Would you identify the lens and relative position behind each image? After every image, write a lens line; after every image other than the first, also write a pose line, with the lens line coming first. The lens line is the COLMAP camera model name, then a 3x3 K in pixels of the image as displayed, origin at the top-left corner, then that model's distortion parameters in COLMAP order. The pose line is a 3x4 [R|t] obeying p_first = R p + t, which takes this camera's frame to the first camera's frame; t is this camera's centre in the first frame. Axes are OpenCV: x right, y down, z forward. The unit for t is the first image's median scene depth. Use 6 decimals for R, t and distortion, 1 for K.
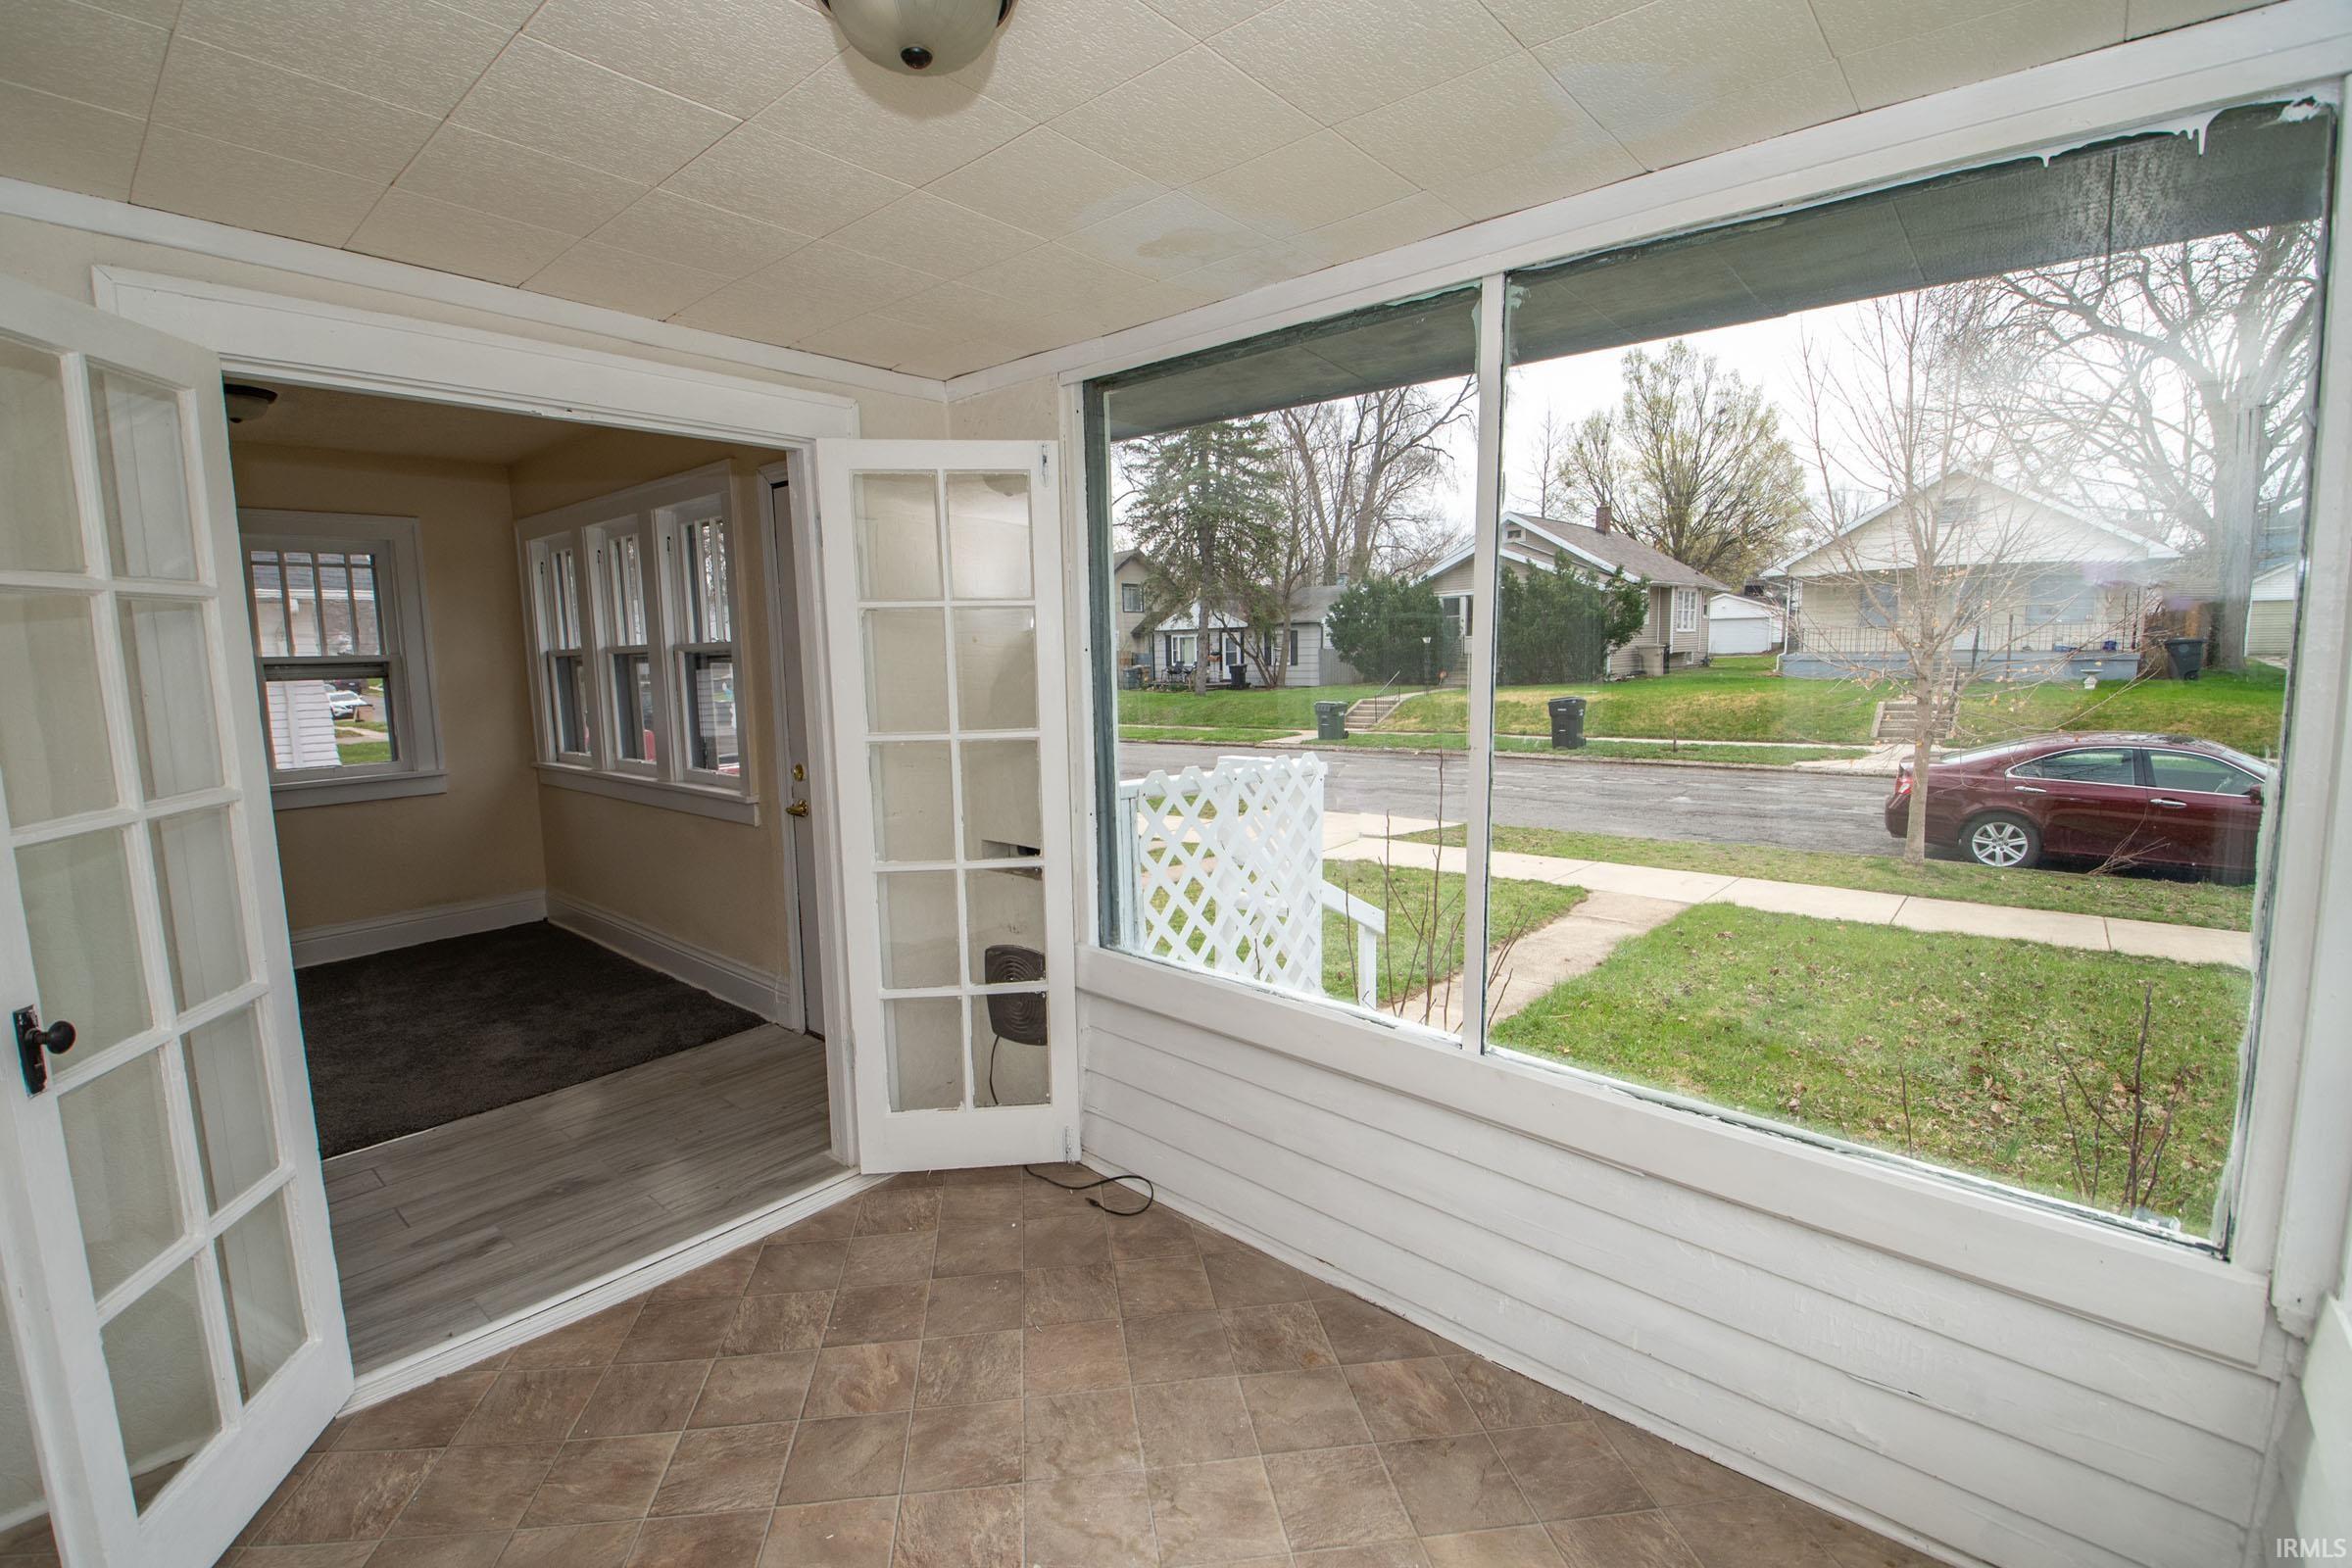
lens RADIAL K [[1021.6, 0, 1162.2], [0, 1021.6, 768.2], [0, 0, 1]] dist [0.002885, -0.020464]
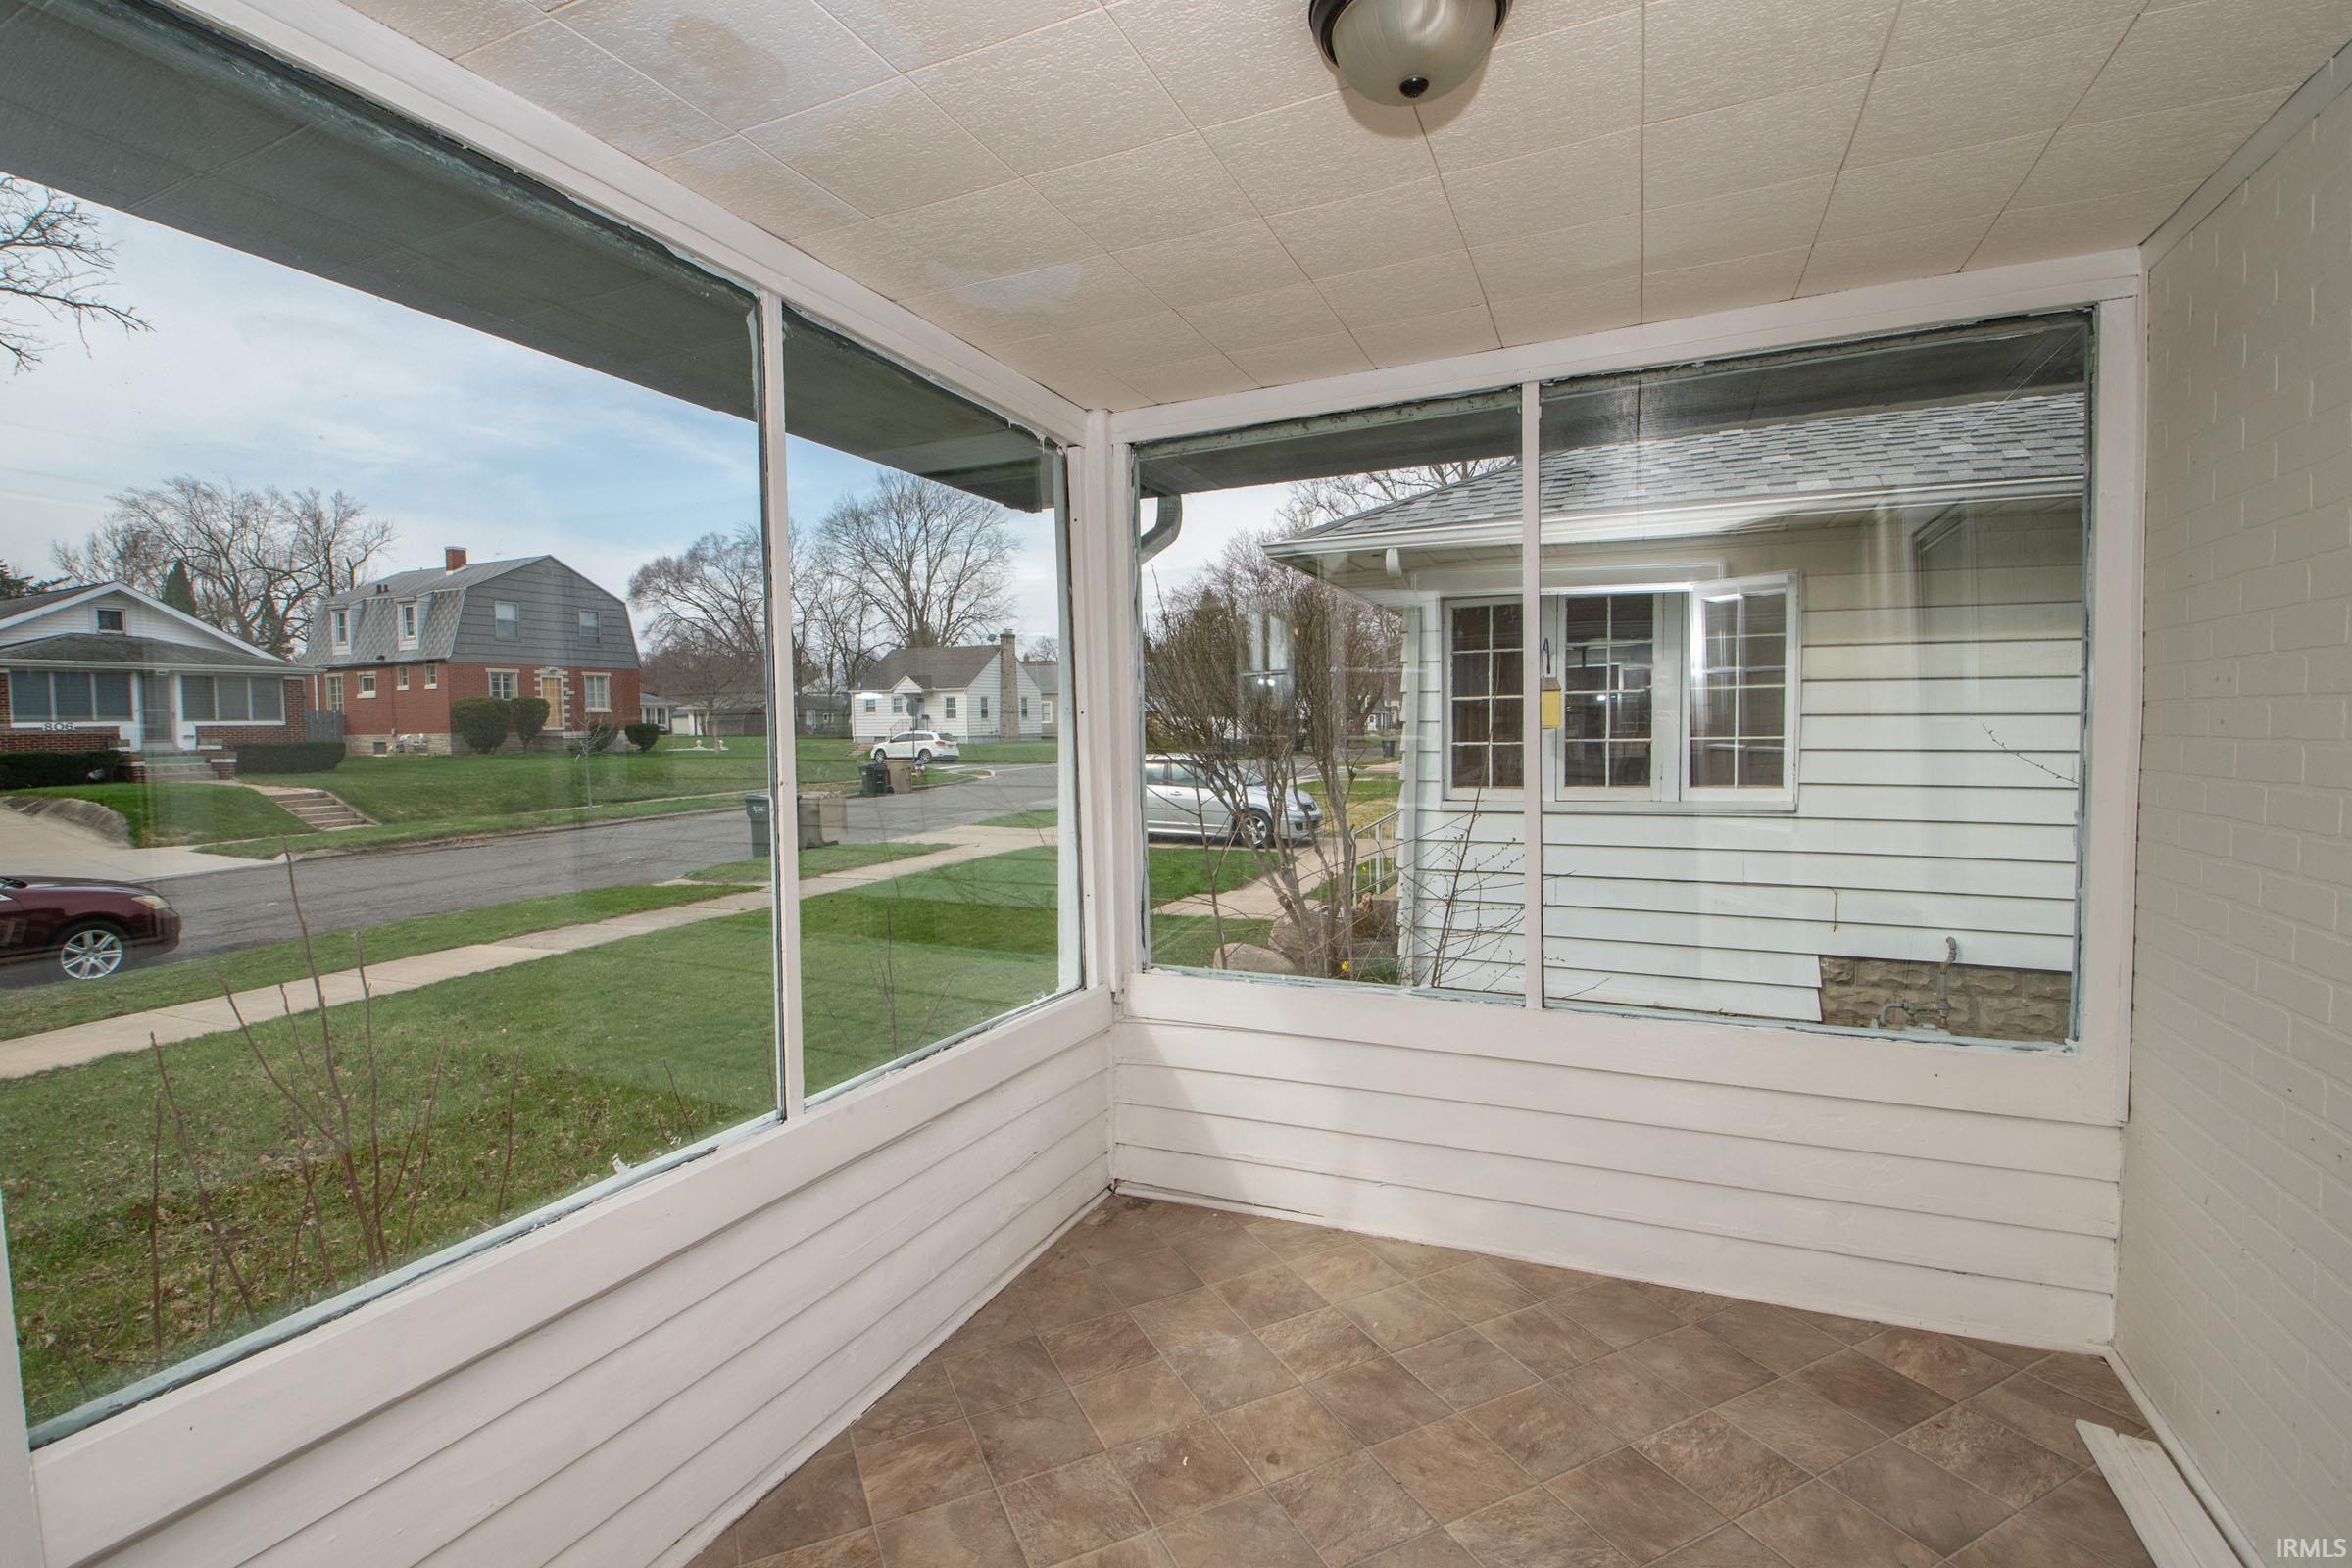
lens RADIAL K [[1021.6, 0, 1162.2], [0, 1021.6, 768.2], [0, 0, 1]] dist [0.002885, -0.020464]
pose [[-0.282967, -0.022716, 0.958861, -0.696581], [0.130430, 0.989521, 0.061933, -0.049068], [-0.950220, 0.142589, -0.277039, 0.946685]]
